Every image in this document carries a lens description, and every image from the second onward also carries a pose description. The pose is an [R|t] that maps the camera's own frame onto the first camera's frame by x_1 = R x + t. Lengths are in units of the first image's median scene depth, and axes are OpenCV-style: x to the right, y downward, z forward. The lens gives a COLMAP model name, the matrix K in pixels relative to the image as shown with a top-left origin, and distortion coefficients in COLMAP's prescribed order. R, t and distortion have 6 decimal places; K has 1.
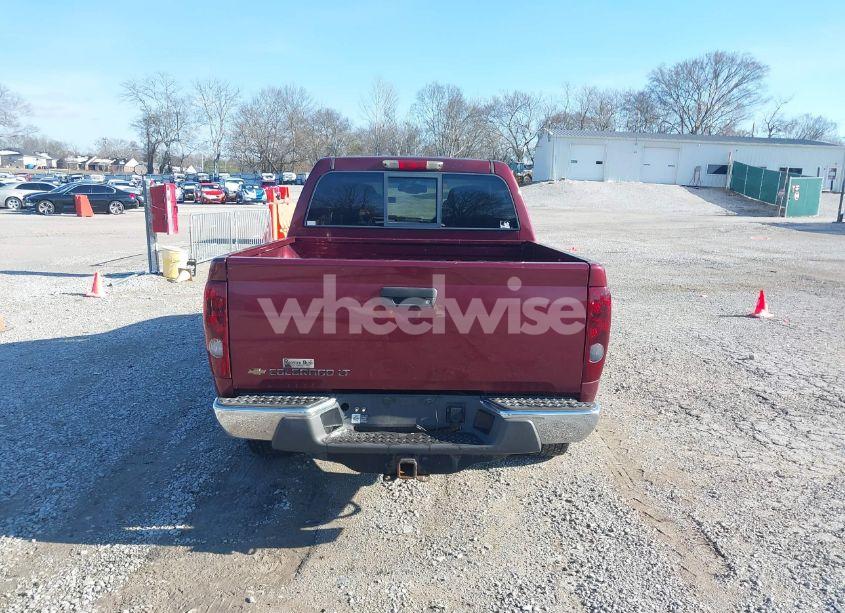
lens RADIAL K [[688.5, 0, 408.1], [0, 688.5, 330.8], [0, 0, 1]] dist [0.005567, -0.009675]
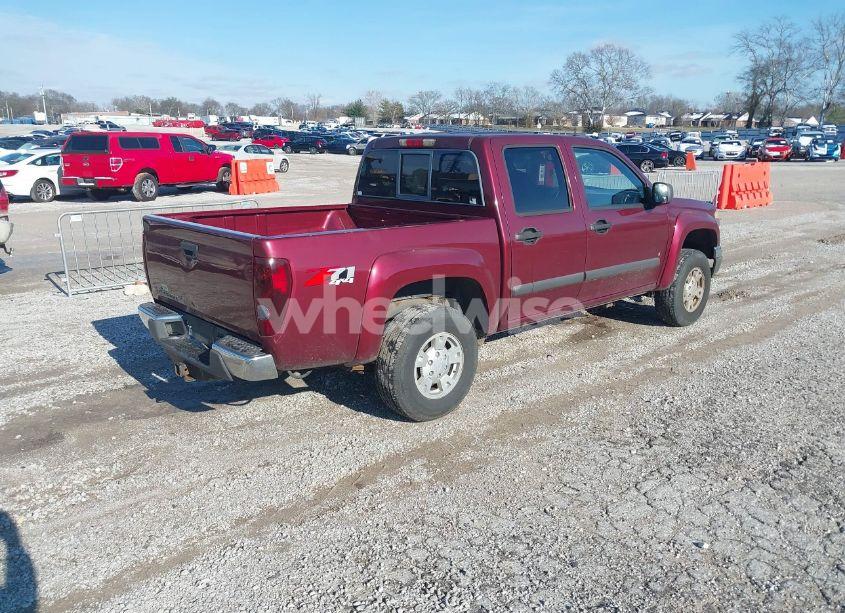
lens RADIAL K [[688.5, 0, 408.1], [0, 688.5, 330.8], [0, 0, 1]] dist [0.005567, -0.009675]
pose [[0.633296, 0.179574, -0.752788, 0.099276], [-0.131748, 0.983525, 0.123780, -0.008632], [0.762613, 0.020789, 0.646521, 0.030560]]
